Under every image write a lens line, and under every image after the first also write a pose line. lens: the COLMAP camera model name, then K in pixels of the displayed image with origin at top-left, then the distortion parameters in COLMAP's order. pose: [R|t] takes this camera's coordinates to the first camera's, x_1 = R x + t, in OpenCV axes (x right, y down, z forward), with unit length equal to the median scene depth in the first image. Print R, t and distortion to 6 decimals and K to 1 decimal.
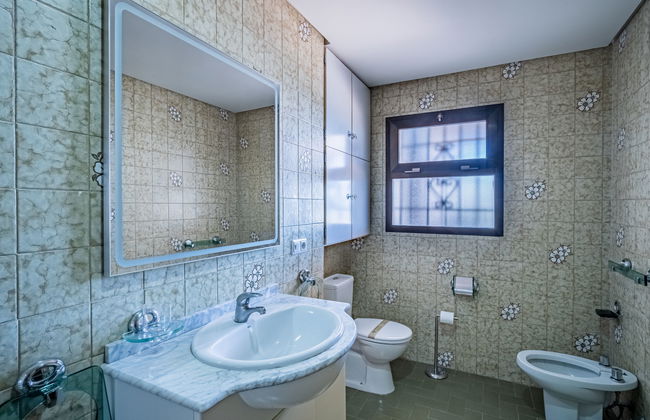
lens RADIAL K [[325.9, 0, 325.2], [0, 325.9, 209.5], [0, 0, 1]] dist [-0.010504, -0.001457]
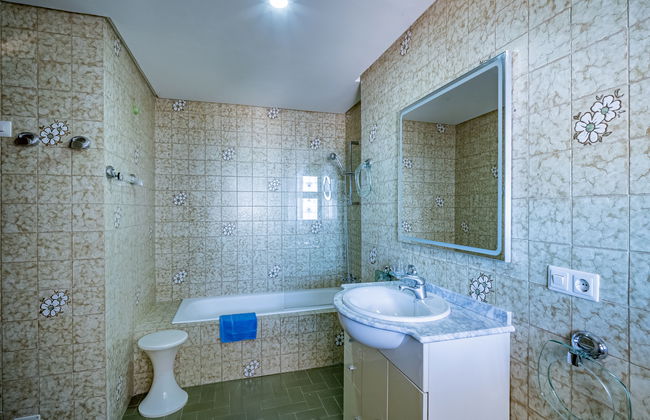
lens RADIAL K [[325.9, 0, 325.4], [0, 325.9, 208.9], [0, 0, 1]] dist [-0.010504, -0.001457]
pose [[-0.723493, 0.010421, -0.690253, 0.739980], [0.001807, 0.999911, 0.013201, -0.027577], [0.690329, 0.008303, -0.723448, 1.345818]]
